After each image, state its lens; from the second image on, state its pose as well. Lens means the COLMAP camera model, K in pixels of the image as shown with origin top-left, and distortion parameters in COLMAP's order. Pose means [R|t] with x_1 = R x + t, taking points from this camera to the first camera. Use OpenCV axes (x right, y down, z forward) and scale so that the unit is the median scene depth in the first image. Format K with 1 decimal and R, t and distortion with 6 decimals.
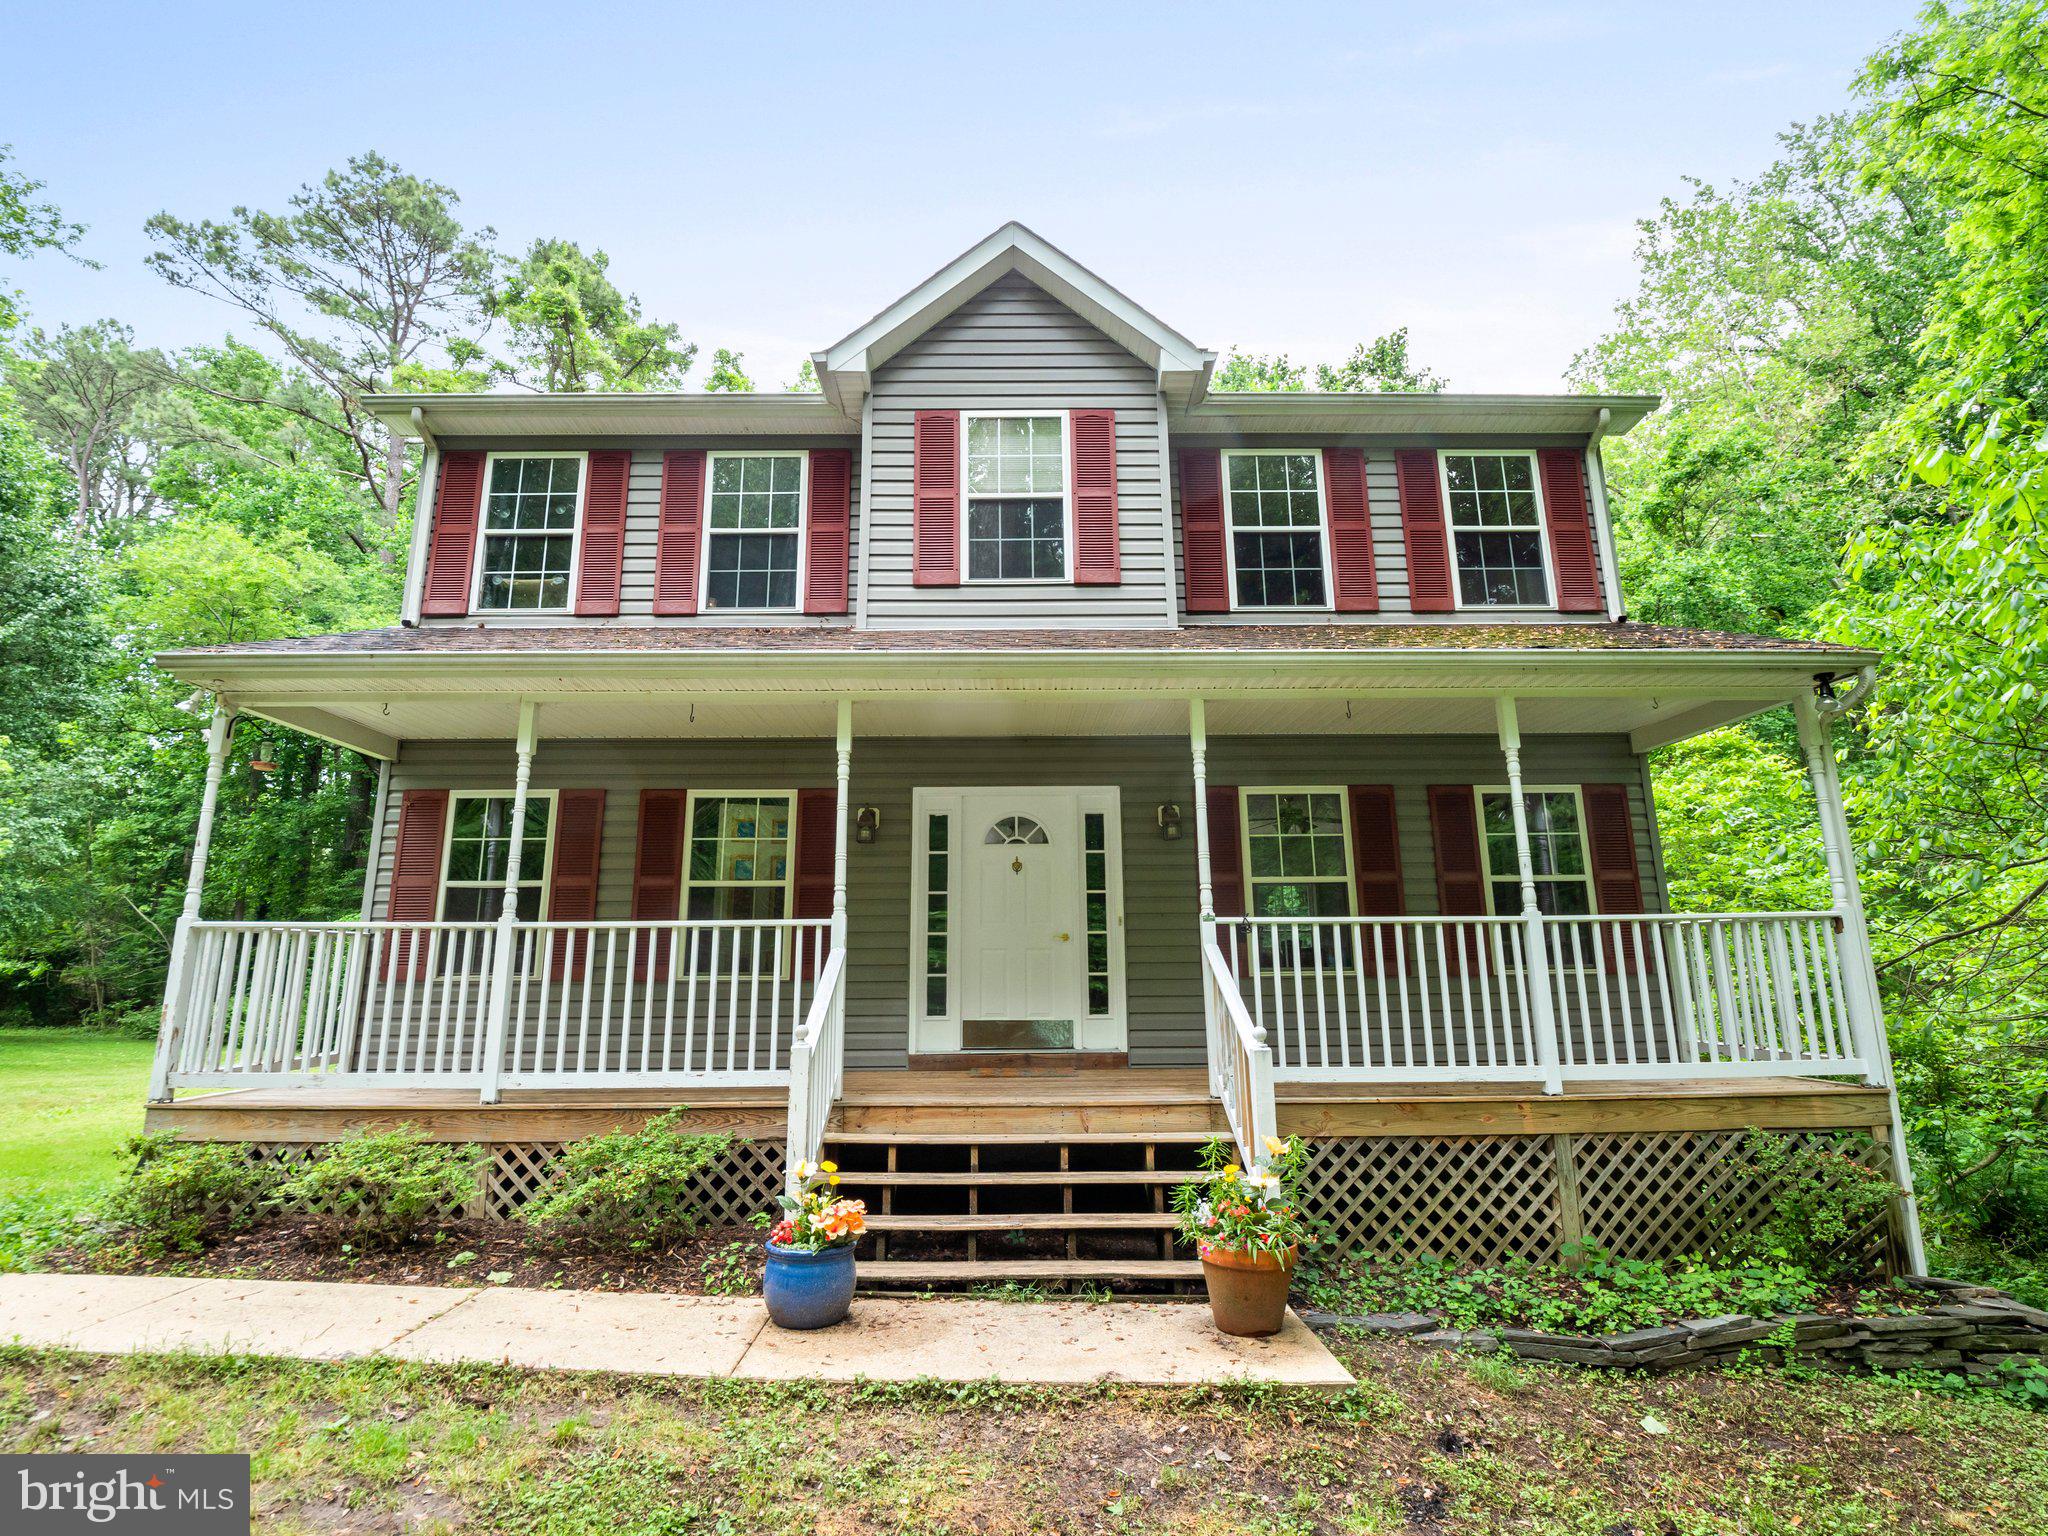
lens RADIAL K [[995.3, 0, 1020.1], [0, 995.3, 769.8], [0, 0, 1]] dist [-0.018260, 0.003592]
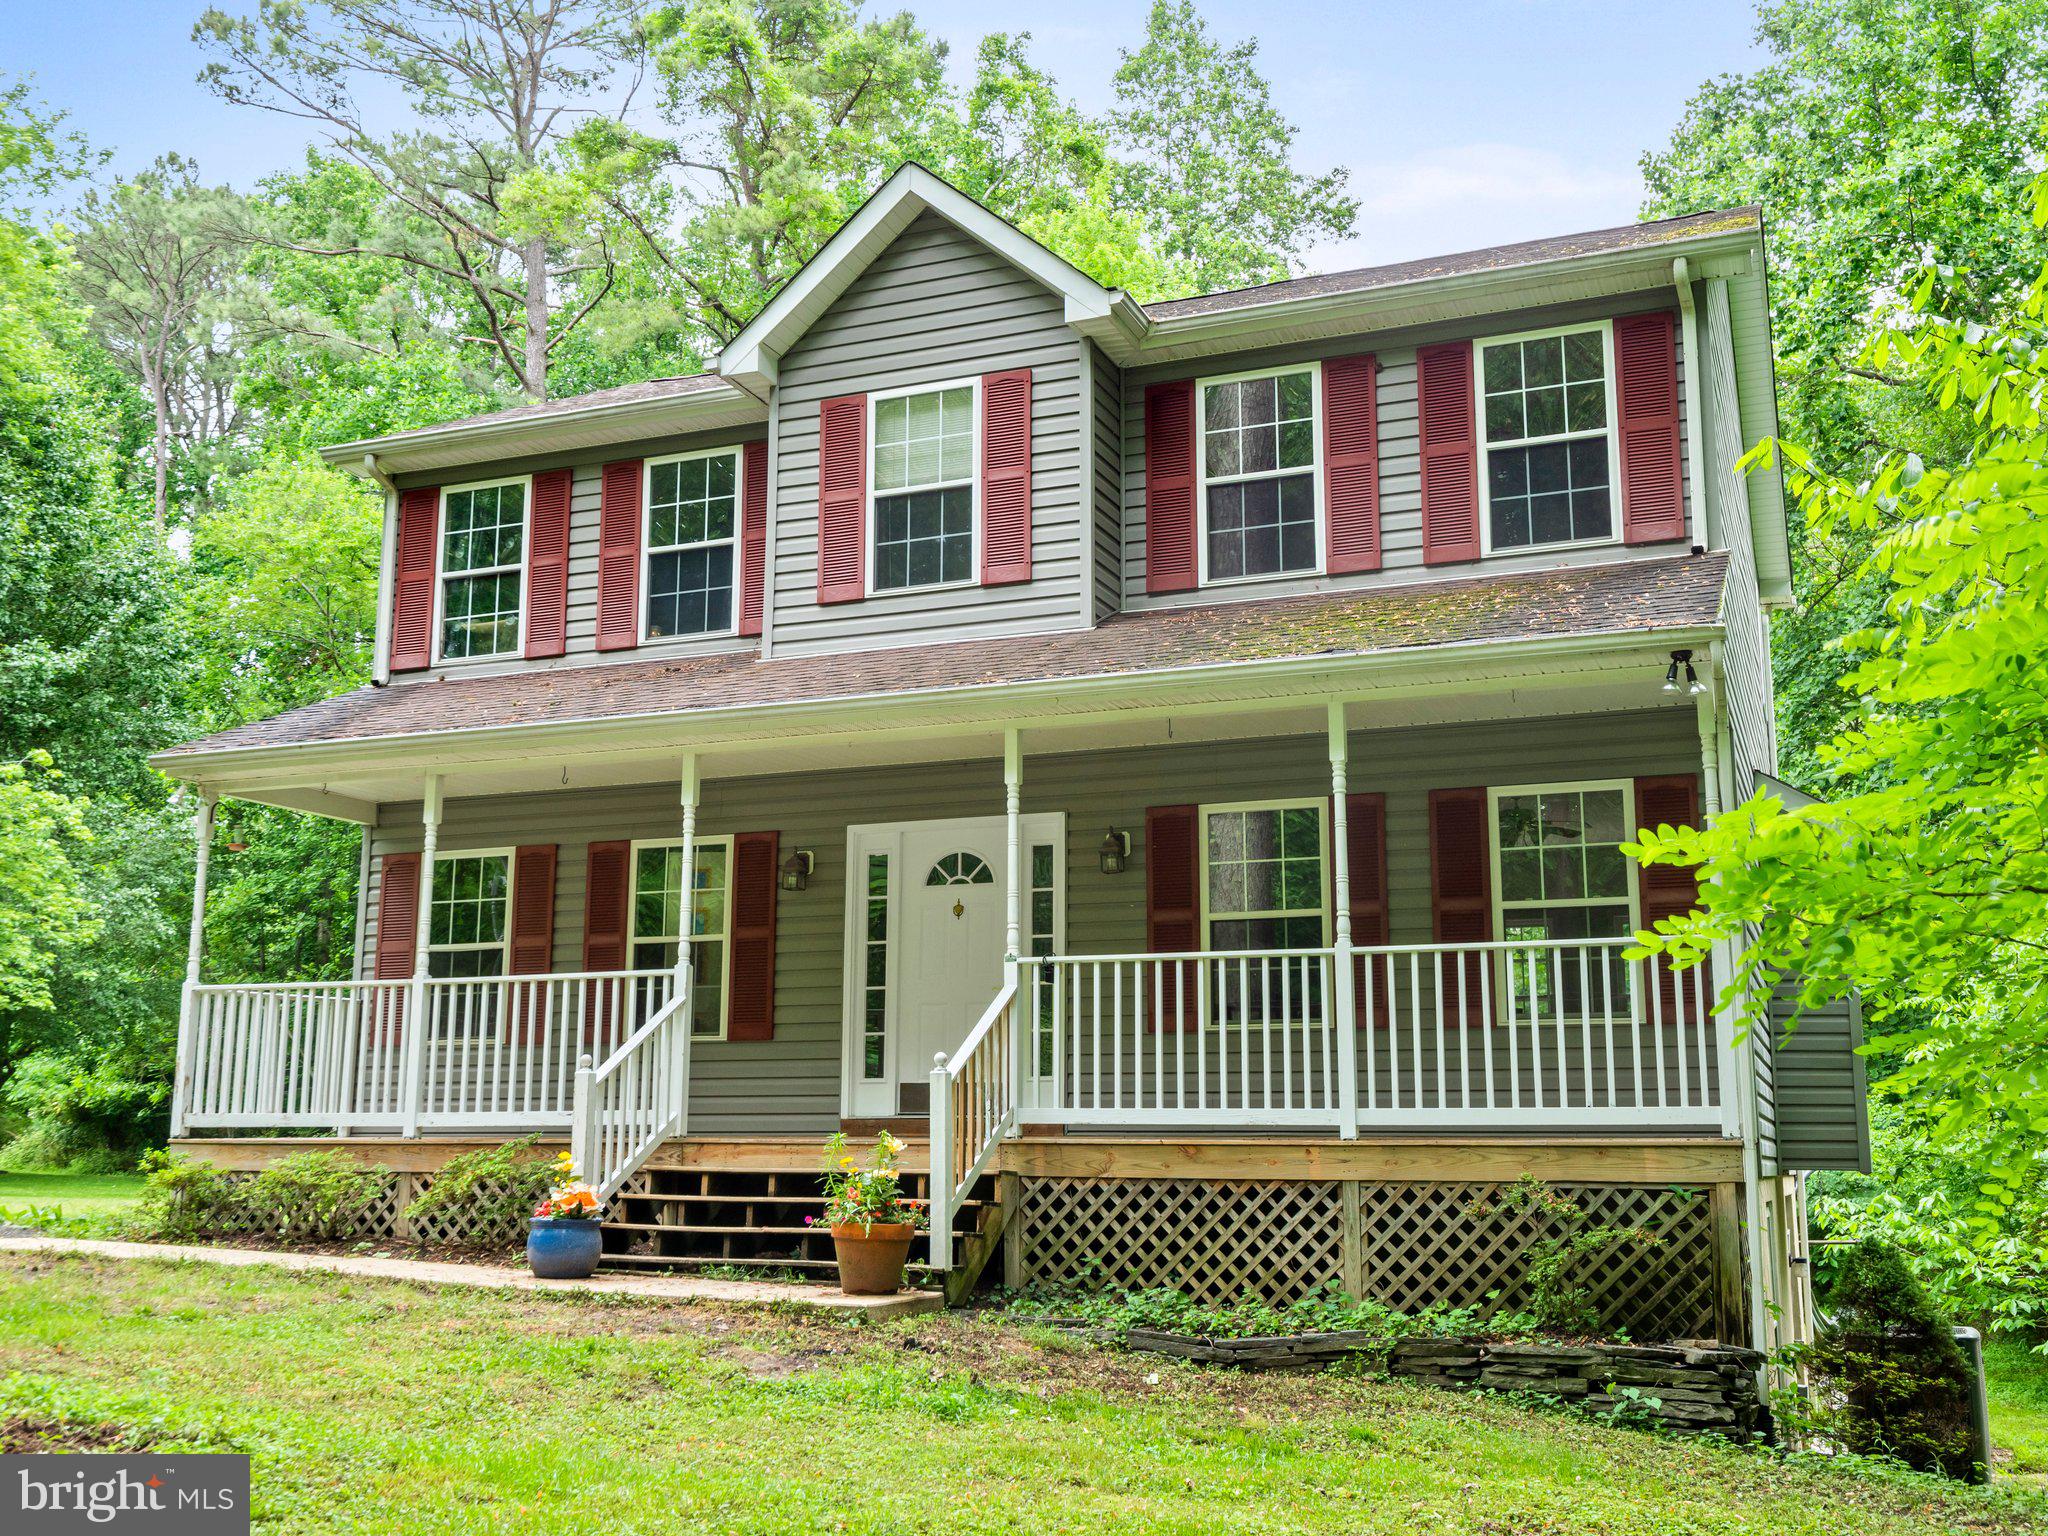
lens RADIAL K [[2057.4, 0, 1028.6], [0, 2057.4, 768.8], [0, 0, 1]] dist [0.007945, 0.000000]
pose [[0.923943, -0.060454, -0.377722, 0.737480], [0.071161, 0.997360, 0.014440, -0.047916], [0.375852, -0.040221, 0.925806, -0.640602]]
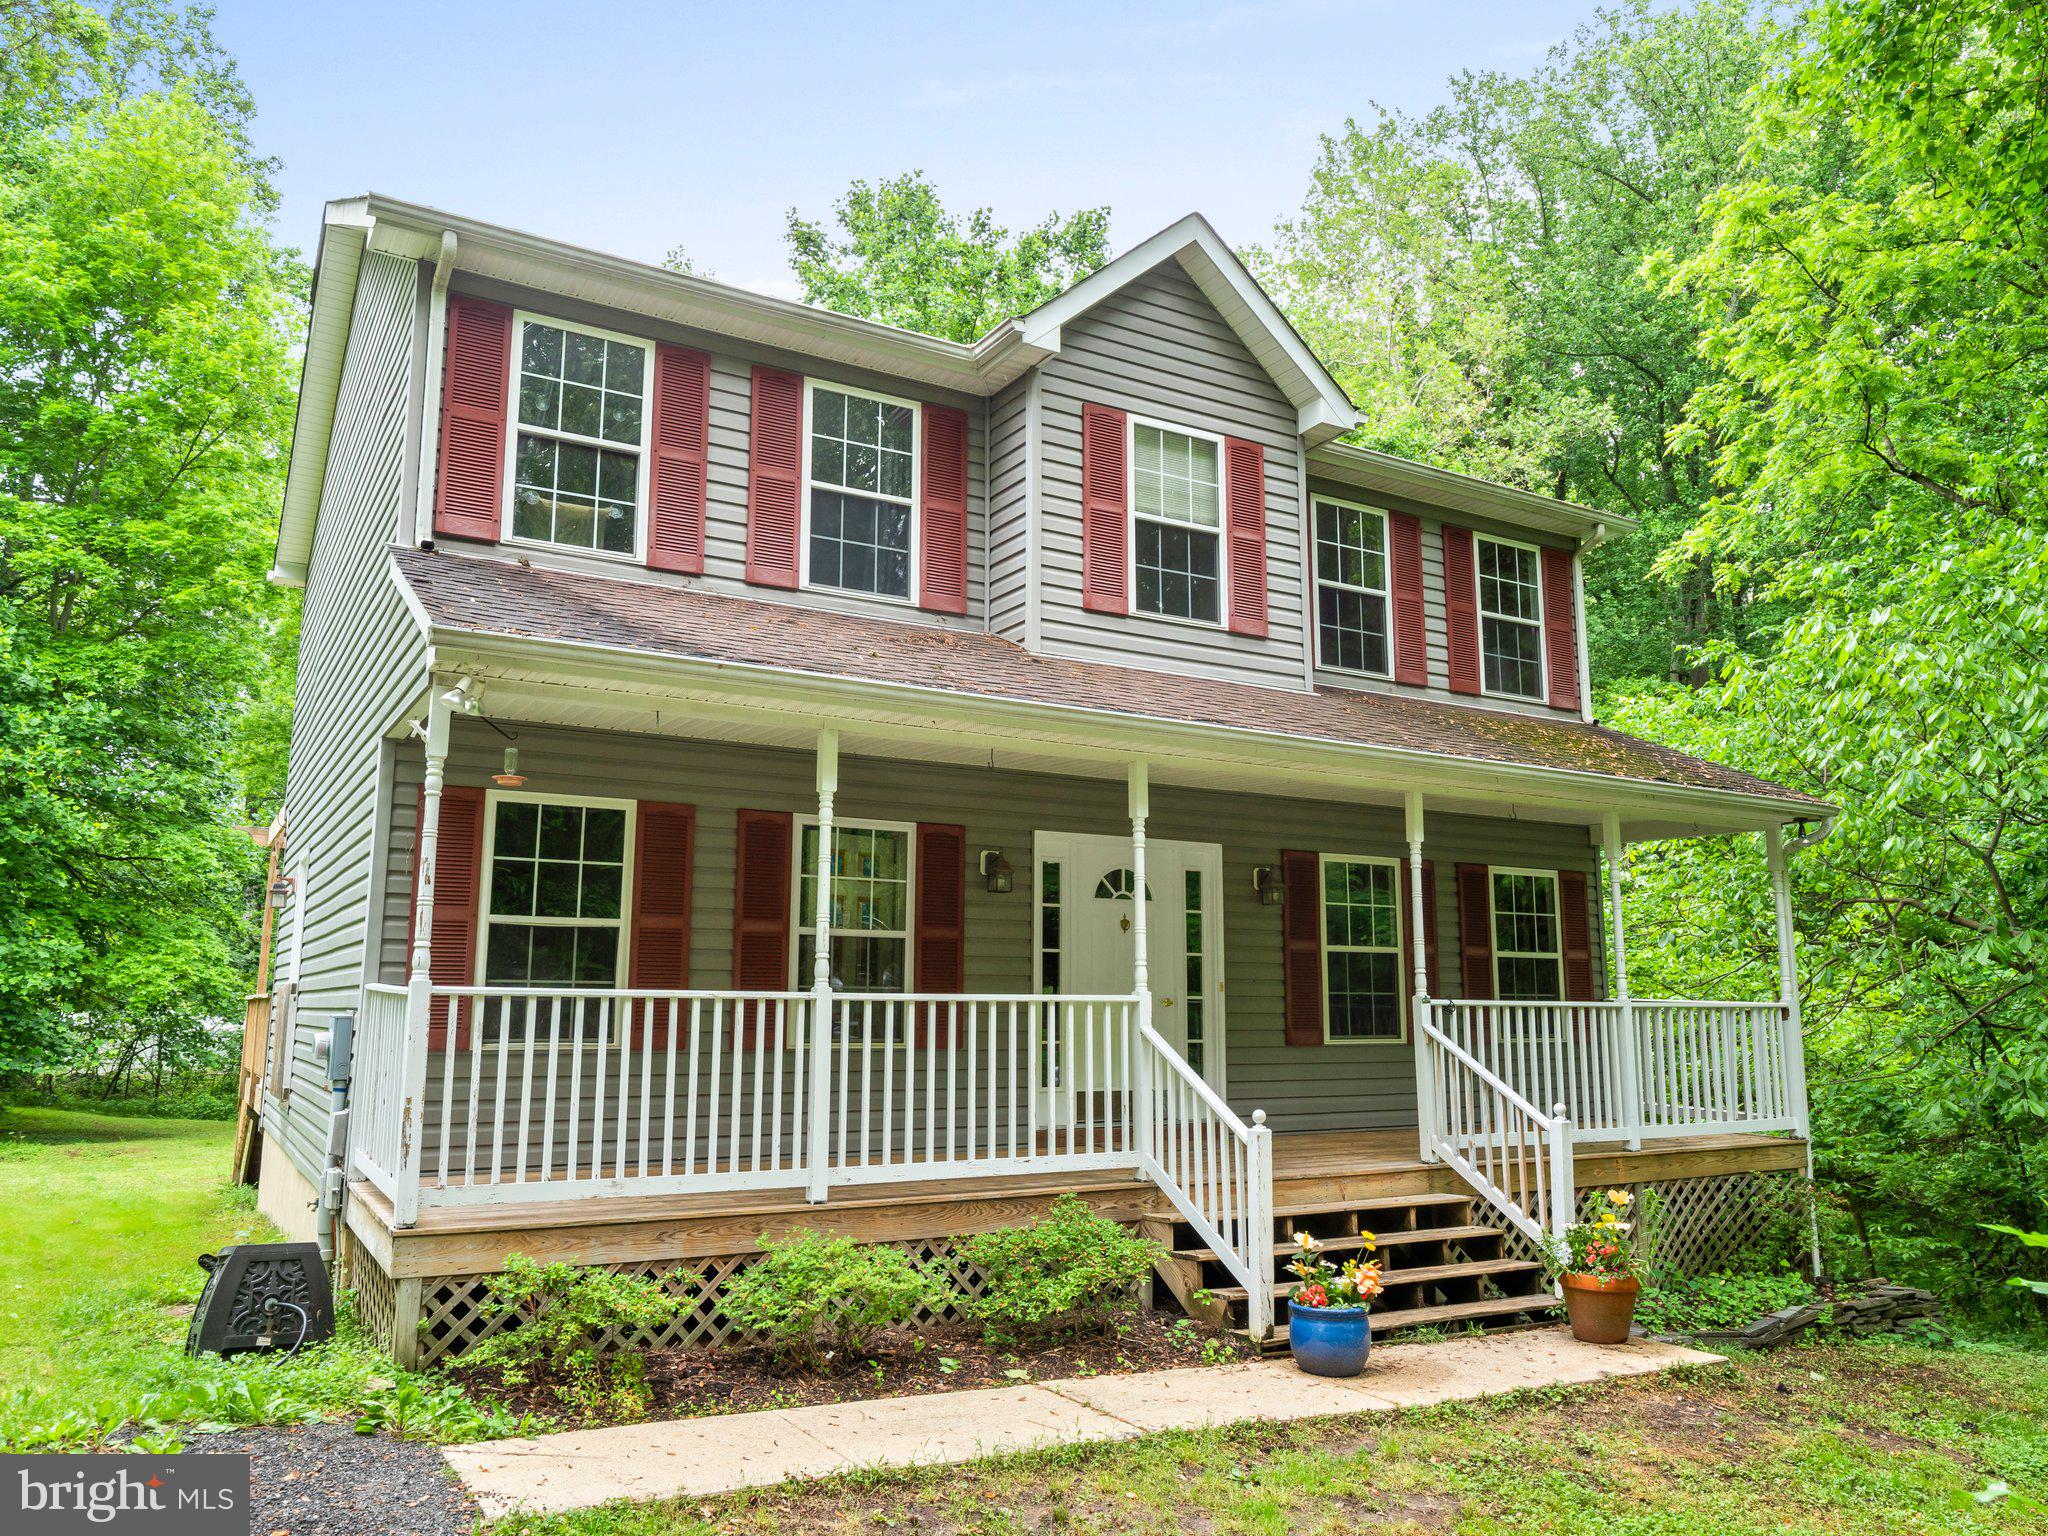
lens RADIAL K [[1469.5, 0, 1022.2], [0, 1469.5, 764.5], [0, 0, 1]] dist [-0.010588, 0.012315]
pose [[0.870745, 0.093839, 0.482699, -0.747096], [-0.118695, 0.992706, 0.021127, -0.065942], [-0.477196, -0.075690, 0.875532, -0.130008]]
